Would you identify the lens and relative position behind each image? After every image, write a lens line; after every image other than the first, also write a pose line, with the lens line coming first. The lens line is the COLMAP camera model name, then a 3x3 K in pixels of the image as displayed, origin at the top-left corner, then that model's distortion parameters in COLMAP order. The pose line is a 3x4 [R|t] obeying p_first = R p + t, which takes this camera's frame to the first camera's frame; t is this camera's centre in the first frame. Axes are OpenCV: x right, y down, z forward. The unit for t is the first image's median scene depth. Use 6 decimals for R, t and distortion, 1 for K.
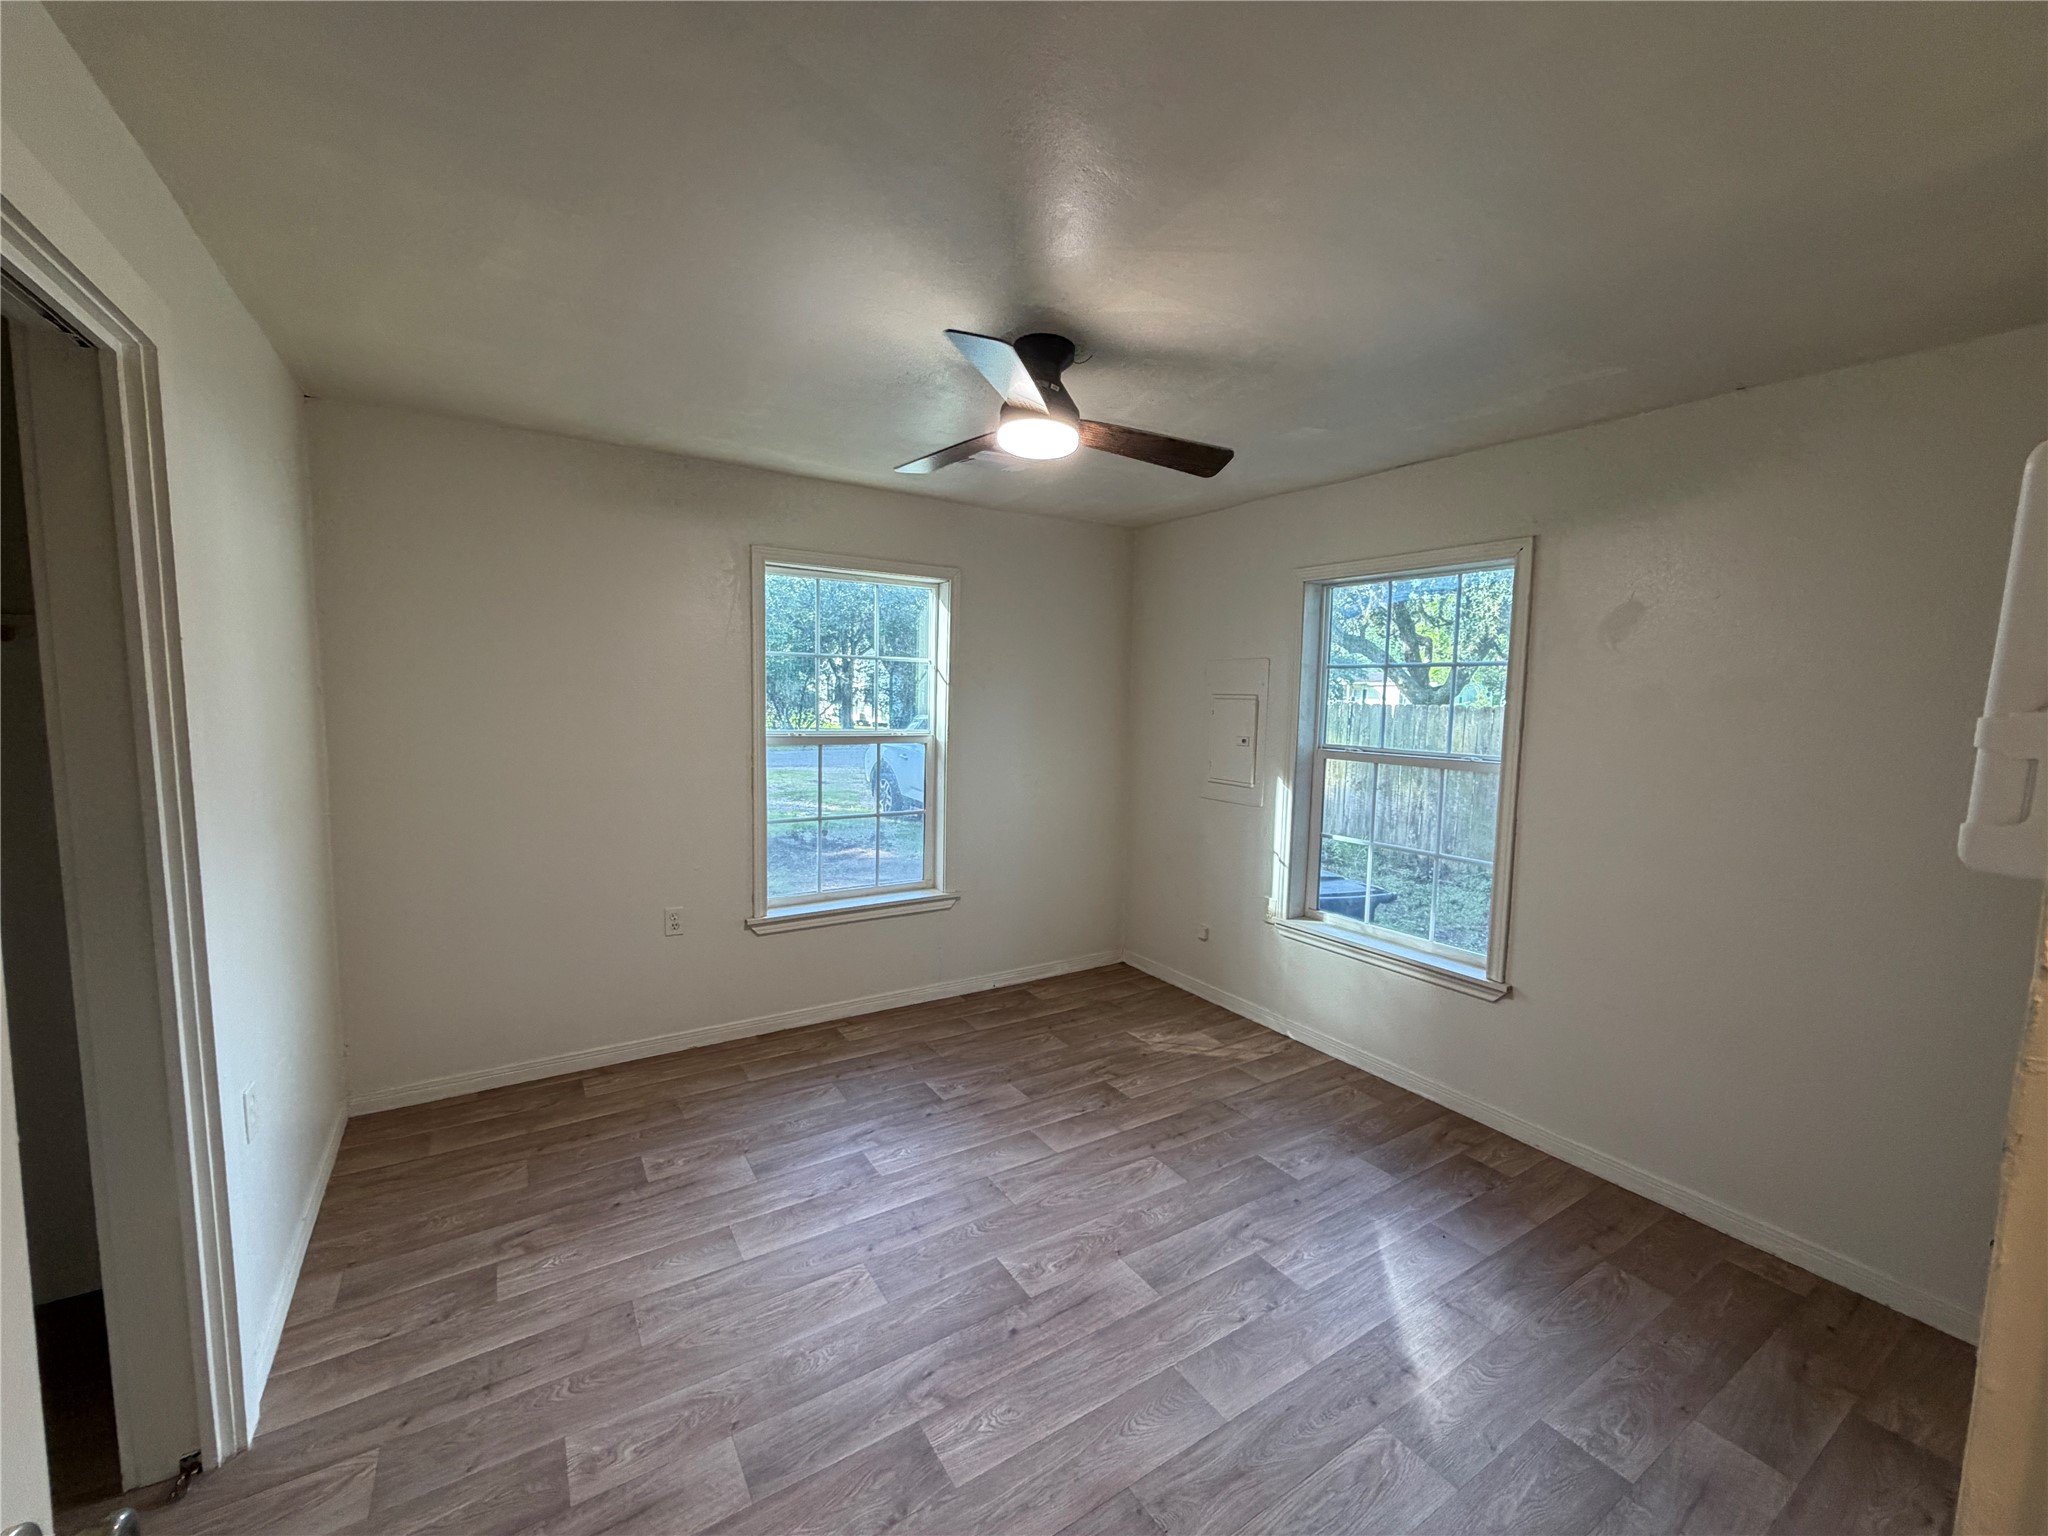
lens RADIAL K [[829.8, 0, 1028.7], [0, 829.8, 783.4], [0, 0, 1]] dist [0.032761, 0.000142]
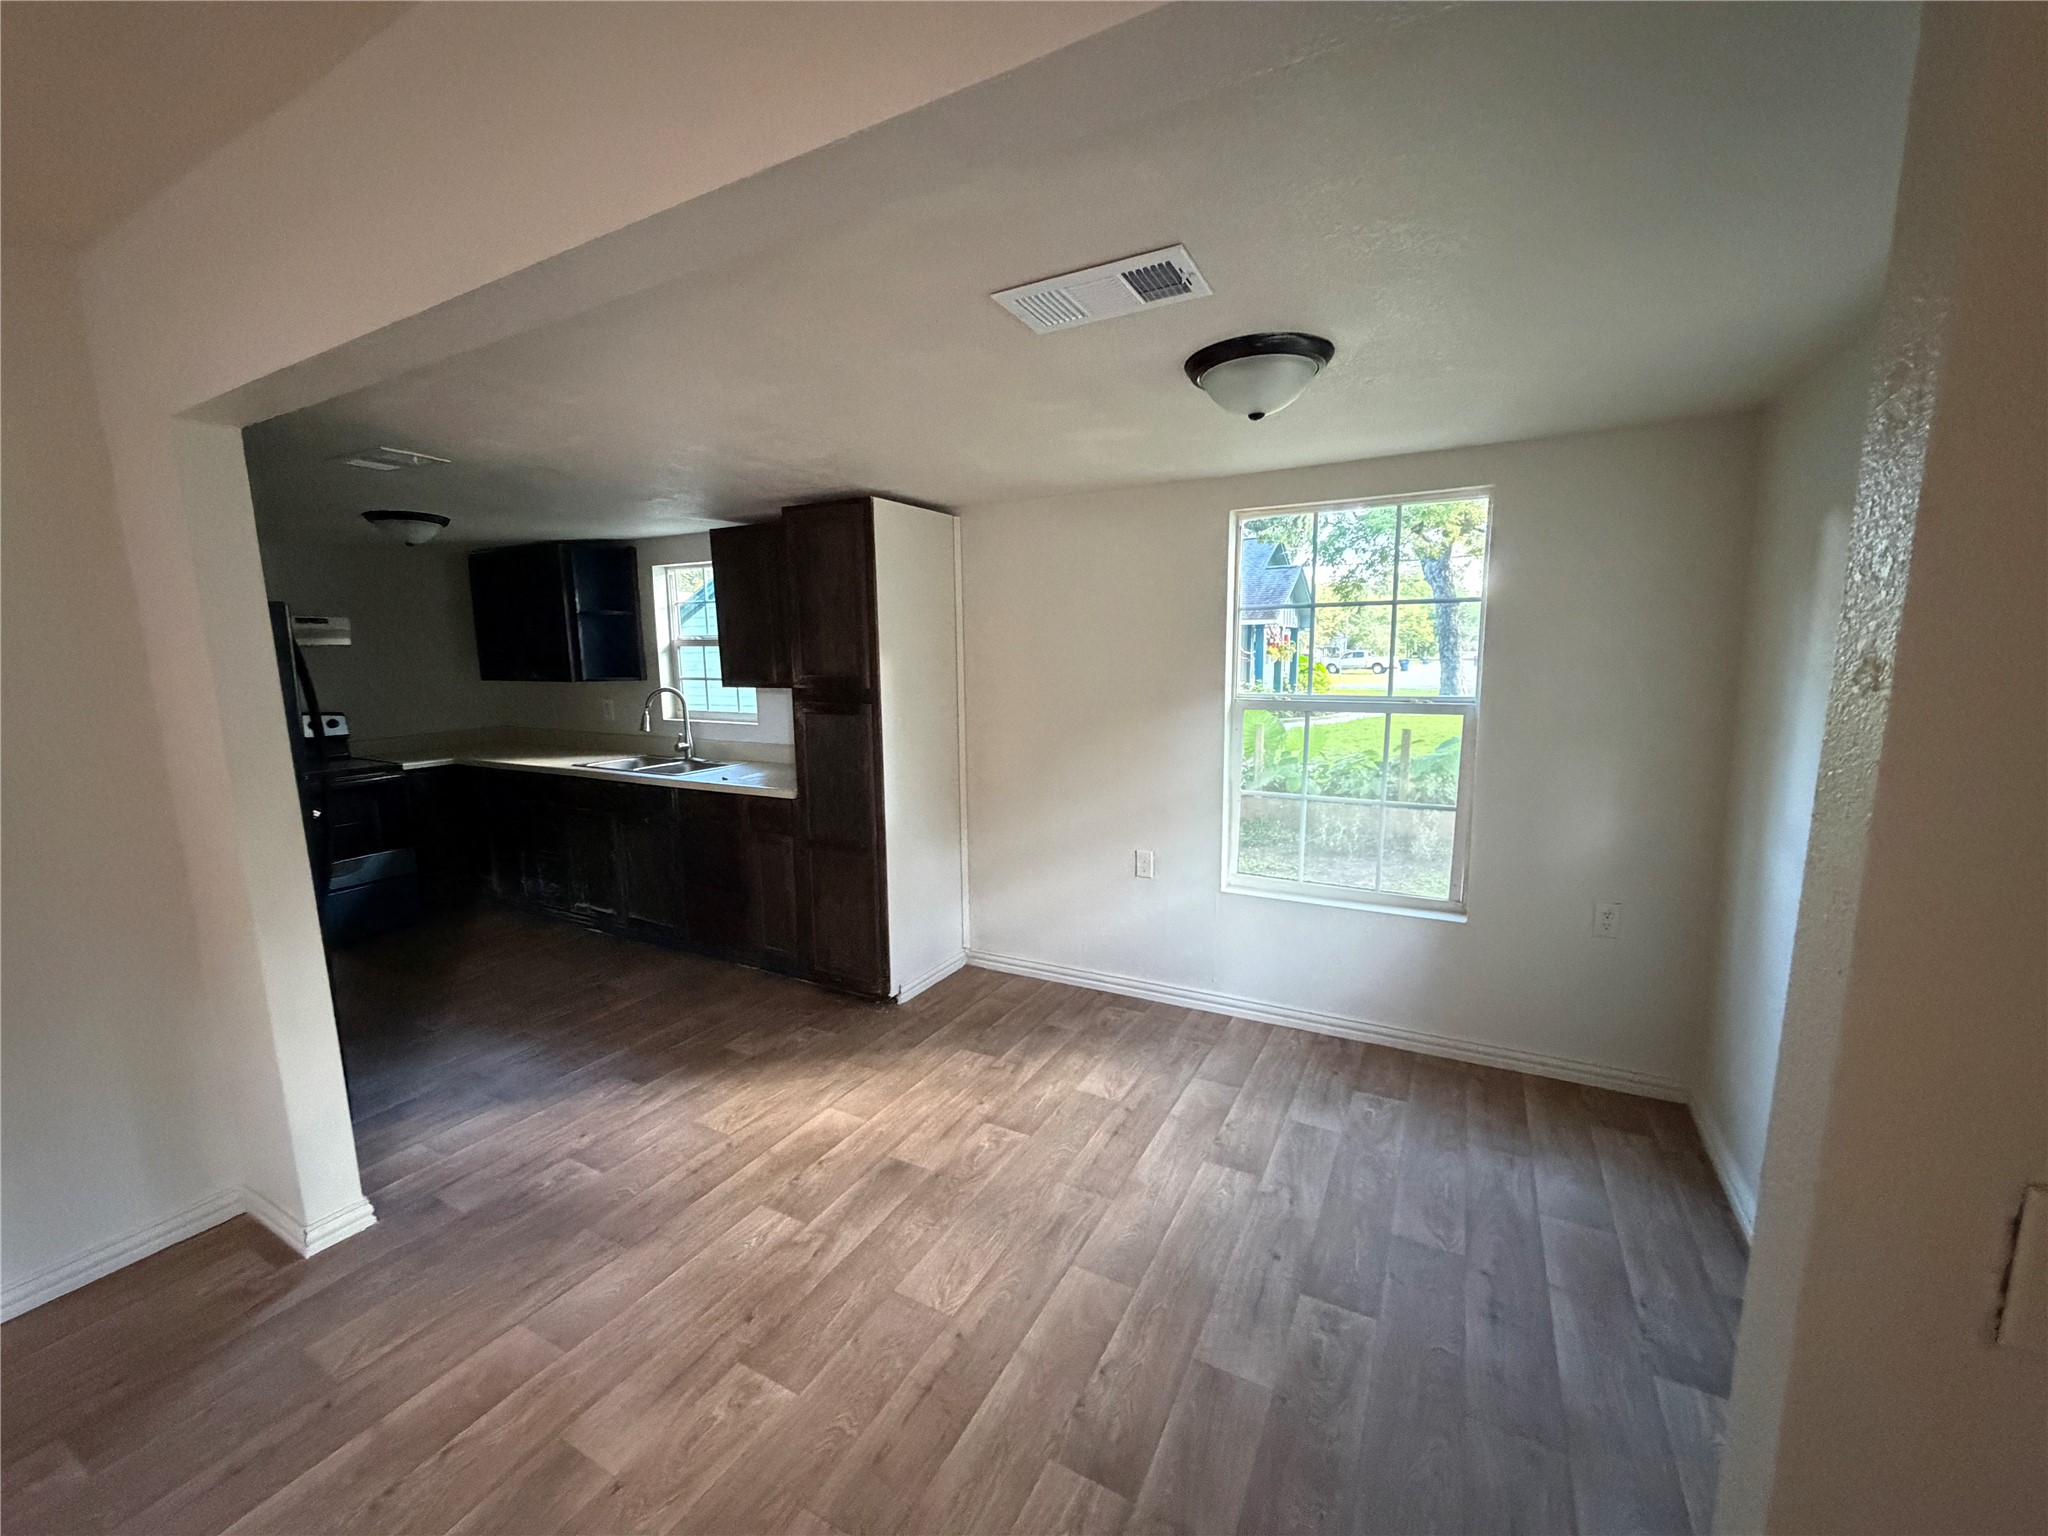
lens RADIAL K [[829.8, 0, 1017.1], [0, 829.8, 777.7], [0, 0, 1]] dist [0.032761, 0.000142]
pose [[-0.880724, 0.059258, -0.469909, 0.450748], [-0.057048, 0.971647, 0.229451, -0.160696], [0.470183, 0.228890, -0.852372, 1.704771]]
